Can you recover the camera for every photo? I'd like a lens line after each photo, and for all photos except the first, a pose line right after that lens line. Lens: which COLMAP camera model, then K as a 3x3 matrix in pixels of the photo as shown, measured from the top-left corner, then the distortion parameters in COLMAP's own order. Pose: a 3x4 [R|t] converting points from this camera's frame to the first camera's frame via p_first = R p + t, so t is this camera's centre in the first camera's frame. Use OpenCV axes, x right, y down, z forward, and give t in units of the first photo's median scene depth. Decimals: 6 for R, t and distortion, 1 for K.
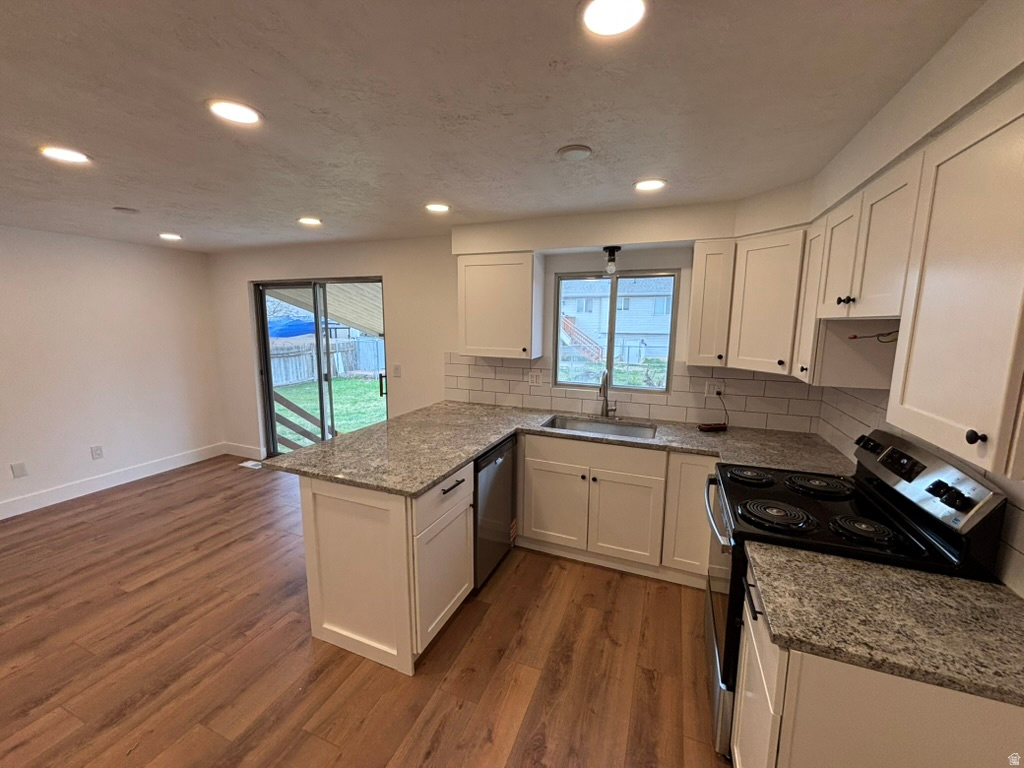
lens RADIAL K [[413.2, 0, 509.5], [0, 413.2, 384.0], [0, 0, 1]] dist [-0.004498, 0.000463]
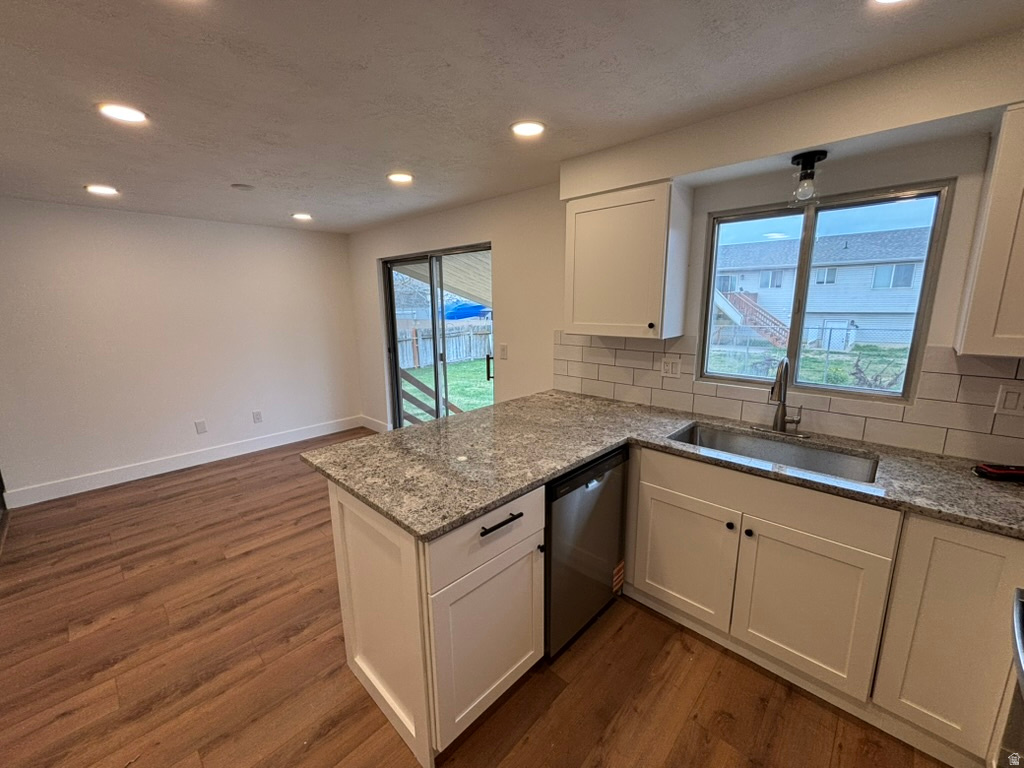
lens RADIAL K [[413.2, 0, 509.2], [0, 413.2, 383.3], [0, 0, 1]] dist [-0.004498, 0.000463]
pose [[0.929108, 0.052842, -0.366015, 0.082457], [-0.037834, 0.998128, 0.048060, -0.010910], [0.367869, -0.030805, 0.929367, 0.284233]]
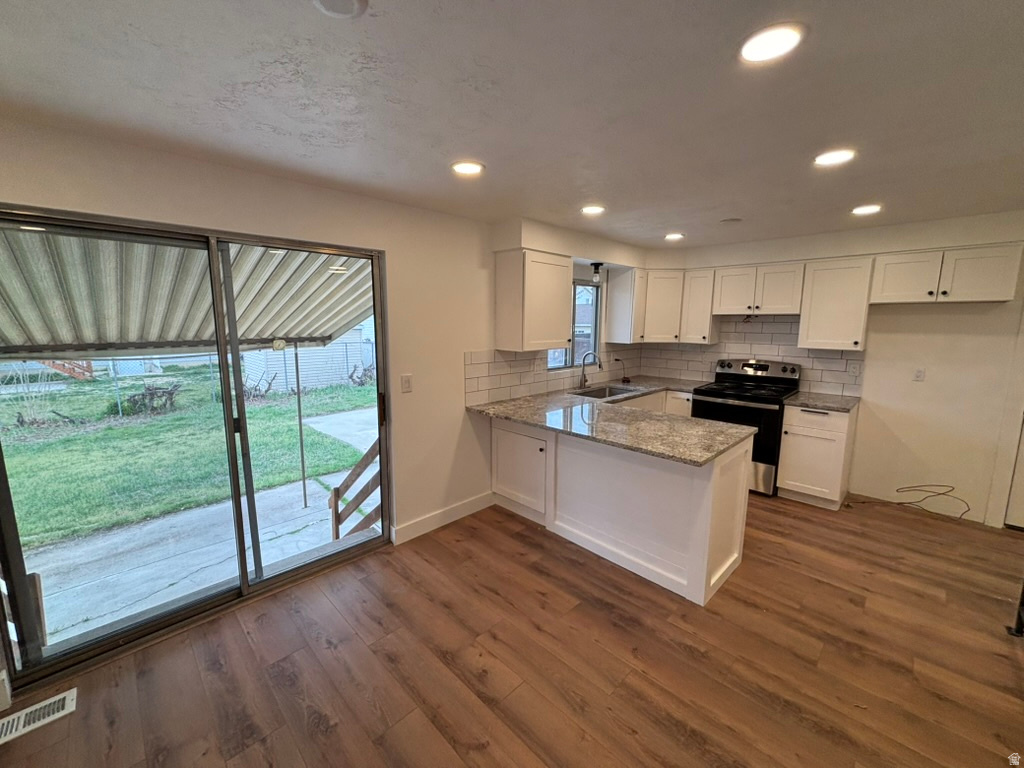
lens RADIAL K [[413.2, 0, 507.4], [0, 413.2, 384.4], [0, 0, 1]] dist [-0.004498, 0.000463]
pose [[0.397248, -0.147277, 0.905817, -1.250272], [0.142074, 0.985008, 0.097846, -0.111865], [-0.906647, 0.089824, 0.412217, 0.767601]]
